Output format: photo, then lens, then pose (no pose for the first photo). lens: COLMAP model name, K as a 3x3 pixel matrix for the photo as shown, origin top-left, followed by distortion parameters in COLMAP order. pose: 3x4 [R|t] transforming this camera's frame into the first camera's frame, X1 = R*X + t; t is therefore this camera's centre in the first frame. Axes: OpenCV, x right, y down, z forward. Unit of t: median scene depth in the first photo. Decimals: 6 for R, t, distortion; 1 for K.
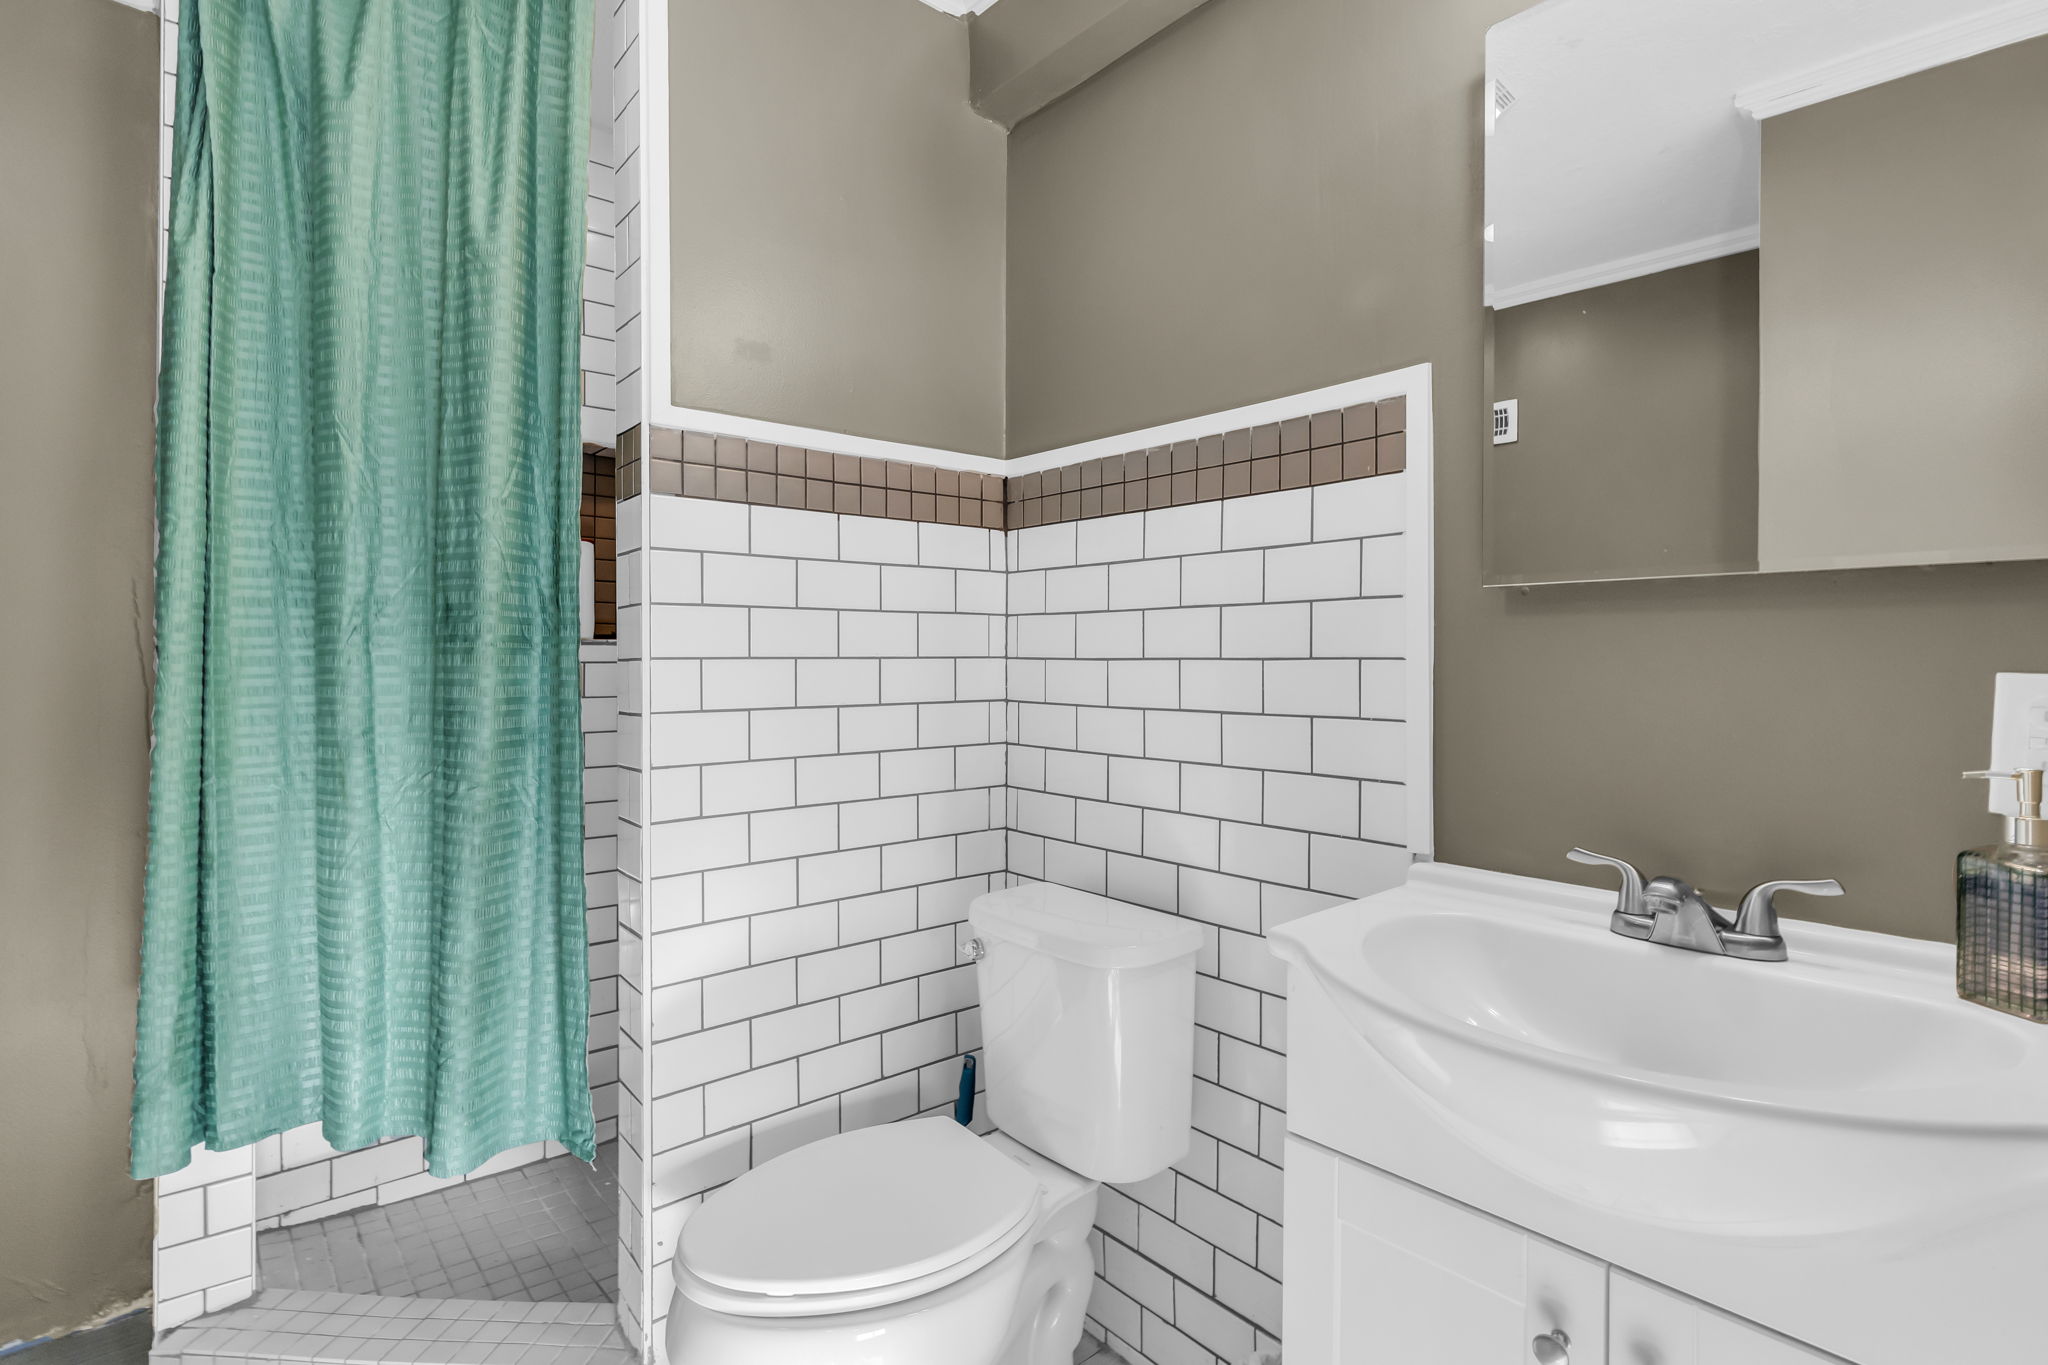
lens RADIAL K [[998.4, 0, 1034.6], [0, 998.4, 665.8], [0, 0, 1]] dist [0.001680, 0.000727]
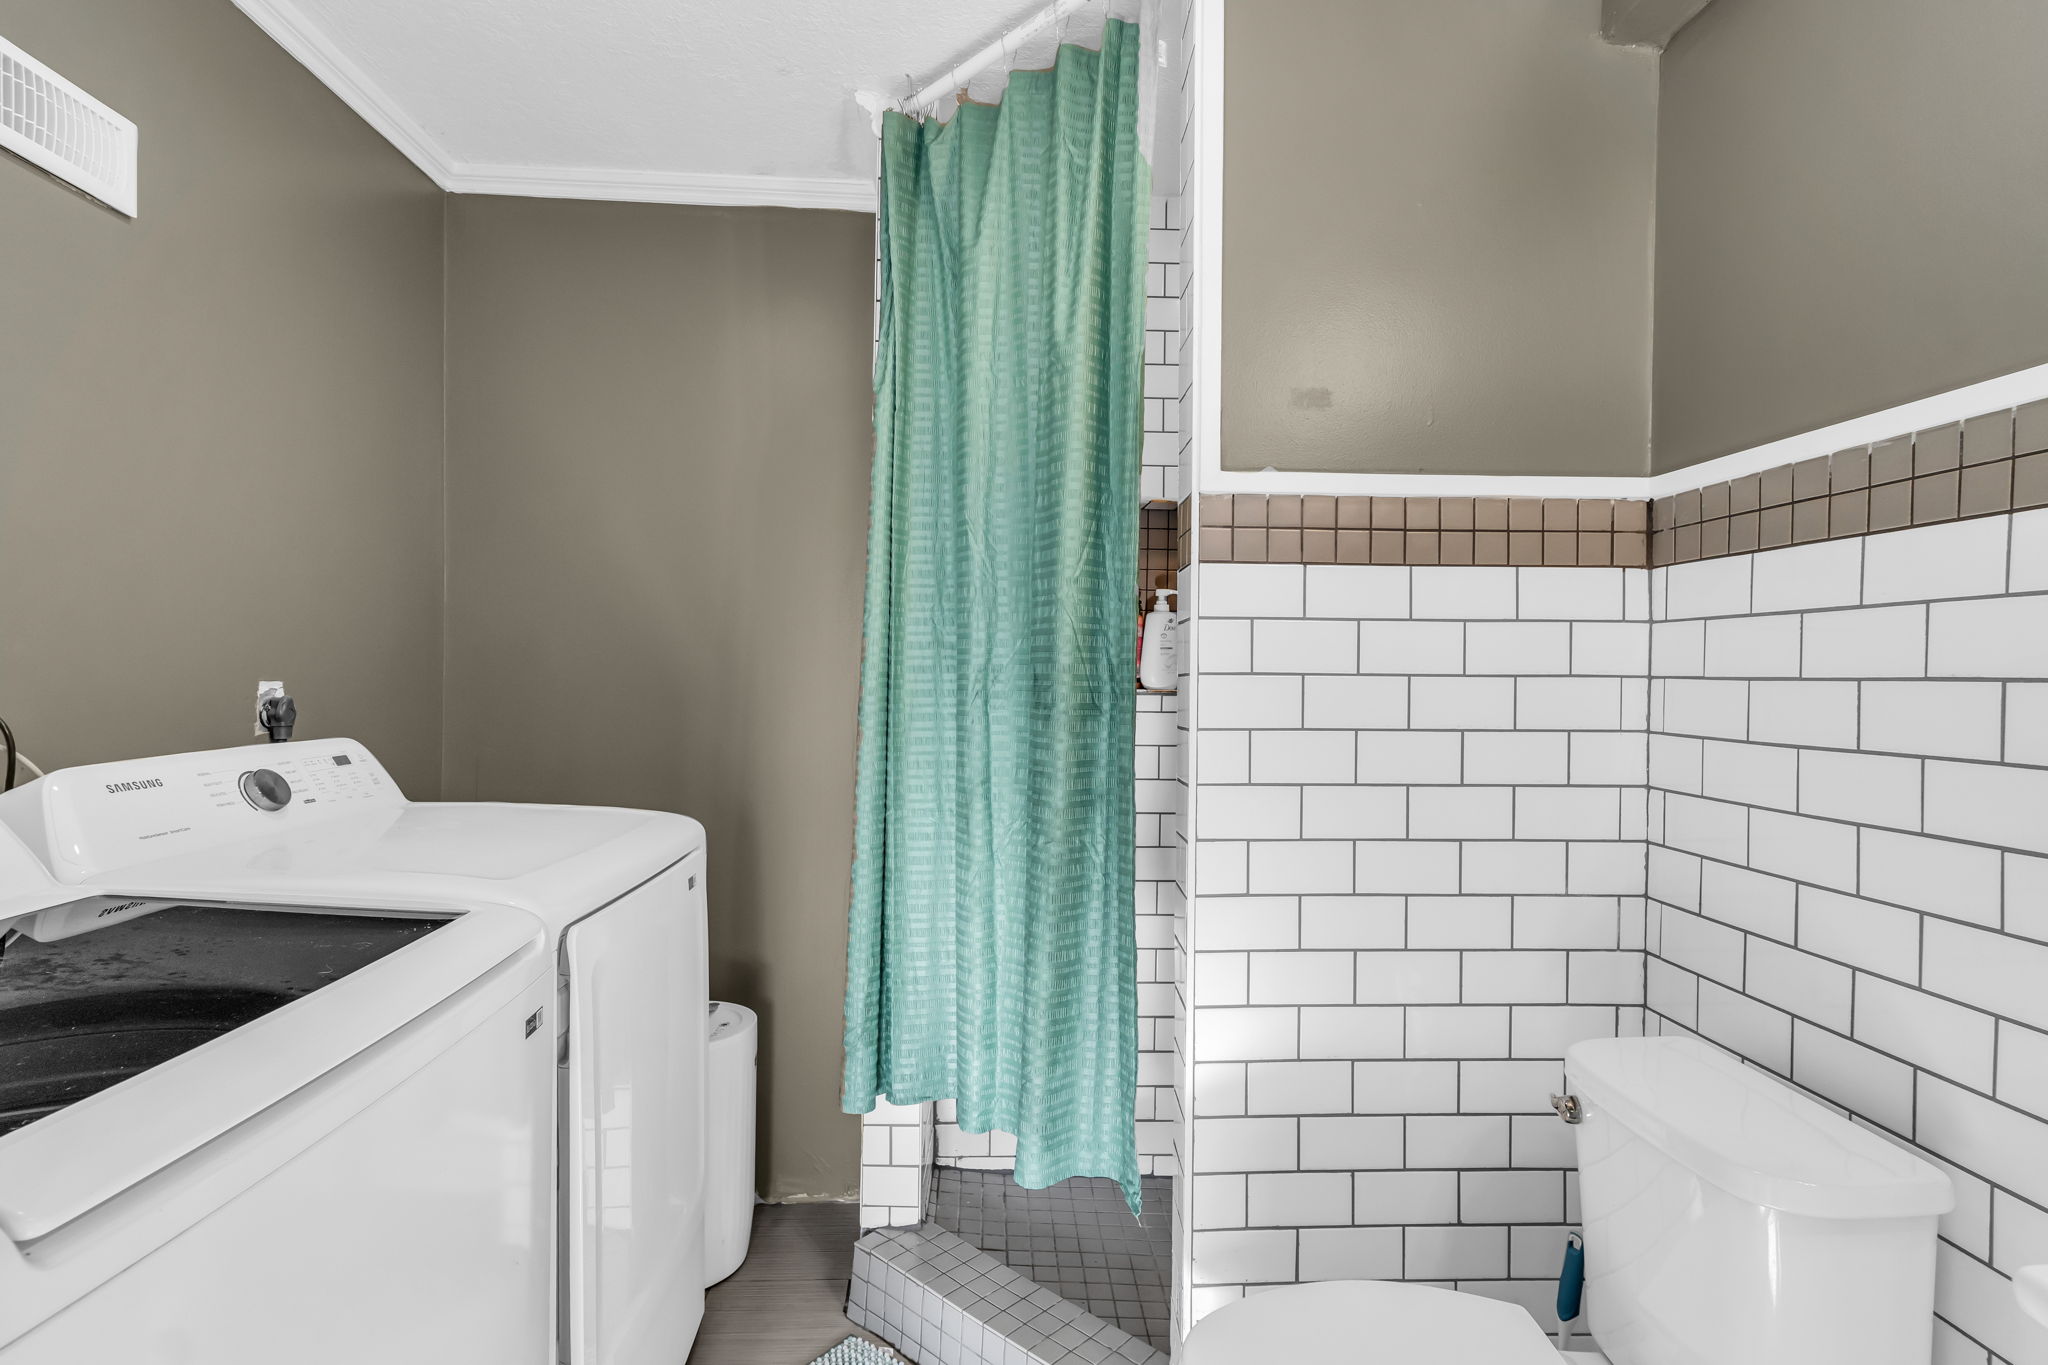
lens RADIAL K [[998.4, 0, 1015.9], [0, 998.4, 689.7], [0, 0, 1]] dist [0.001680, 0.000727]
pose [[0.781430, 0.012446, -0.623869, 0.088037], [-0.012841, 0.999910, 0.003865, -0.046195], [0.623861, 0.004991, 0.781519, 0.107877]]
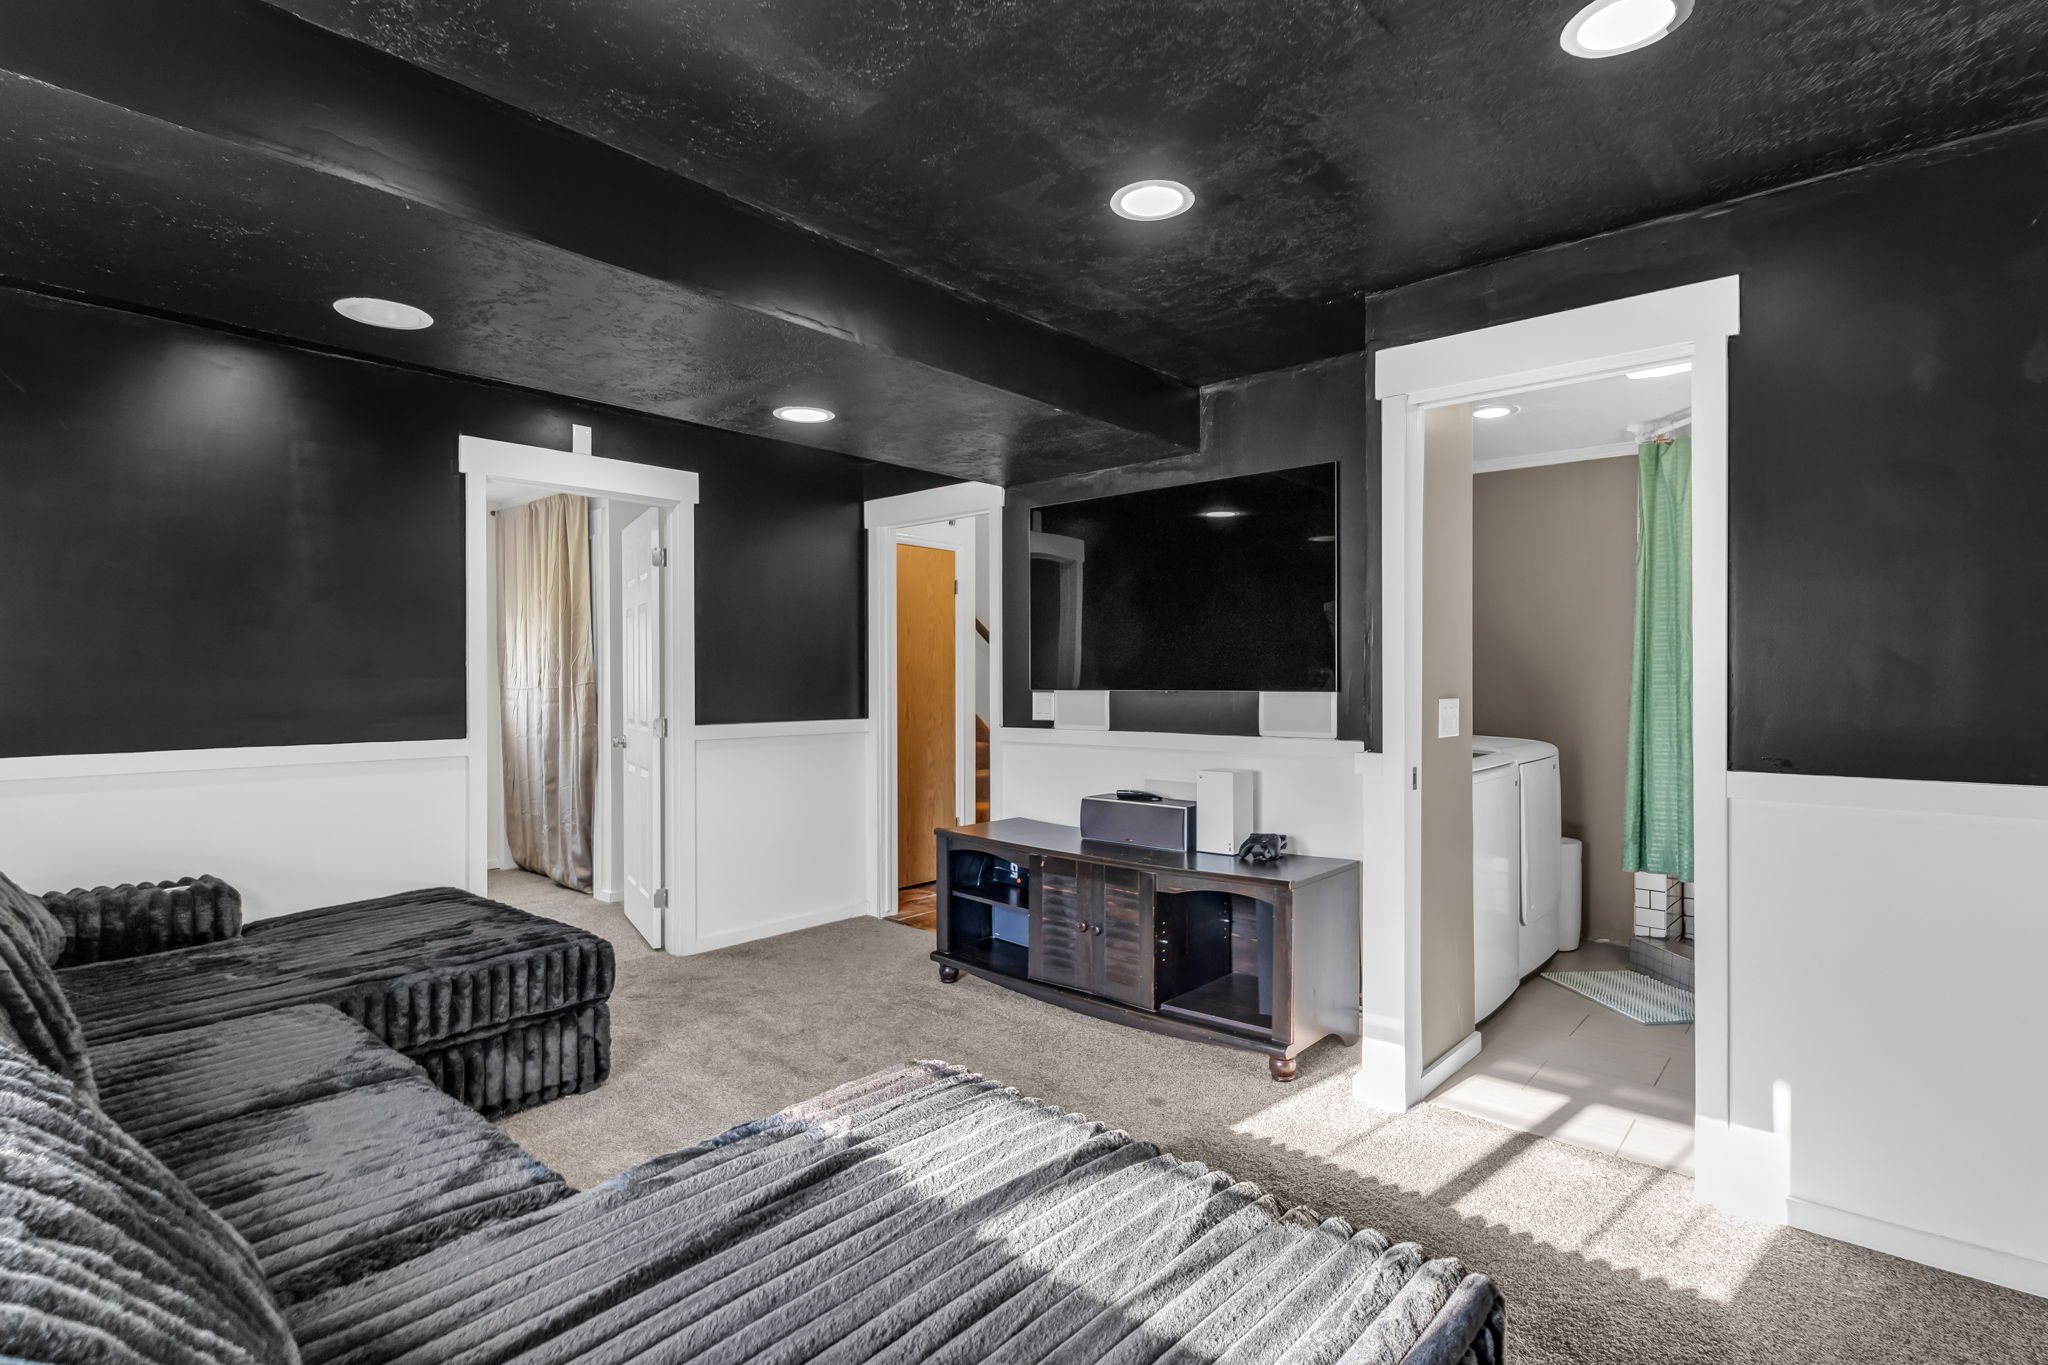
lens RADIAL K [[998.4, 0, 1030.8], [0, 998.4, 687.8], [0, 0, 1]] dist [0.001680, 0.000727]
pose [[0.149207, 0.003837, -0.988799, 1.791735], [-0.003493, 0.999988, 0.003354, -0.056256], [0.988800, 0.002953, 0.149219, -1.211564]]
